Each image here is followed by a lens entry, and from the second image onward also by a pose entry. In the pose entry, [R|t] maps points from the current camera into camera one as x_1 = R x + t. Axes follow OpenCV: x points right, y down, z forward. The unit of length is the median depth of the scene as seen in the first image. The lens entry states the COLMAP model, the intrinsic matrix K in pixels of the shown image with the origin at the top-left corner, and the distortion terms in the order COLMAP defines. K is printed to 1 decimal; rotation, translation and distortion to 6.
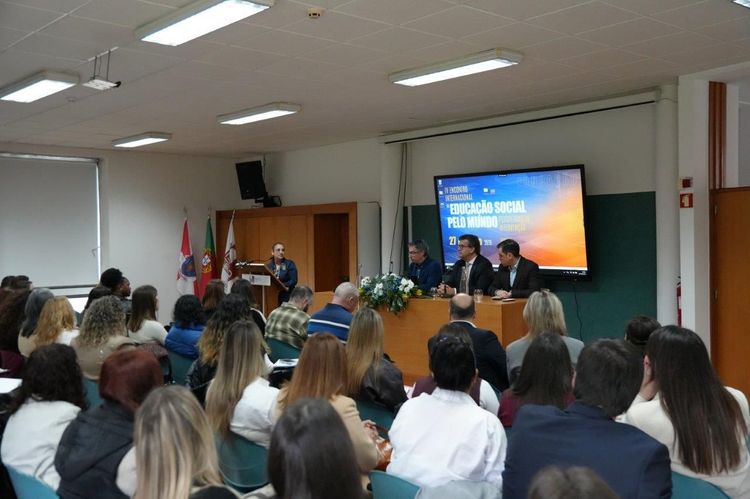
lens RADIAL K [[788.2, 0, 375.0], [0, 788.2, 249.5], [0, 0, 1]] dist [0.005379, 0.180157]
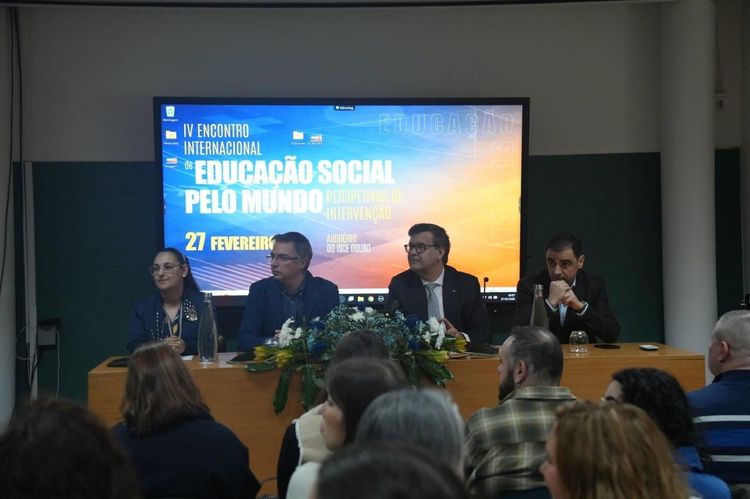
lens RADIAL K [[1289.4, 0, 375.0], [0, 1289.4, 249.5], [0, 0, 1]] dist [0.342724, 0.112478]
pose [[0.613613, -0.000574, 0.789607, -0.455479], [0.021230, 0.999650, -0.015771, 0.008155], [-0.789321, 0.026440, 0.613411, 0.475363]]
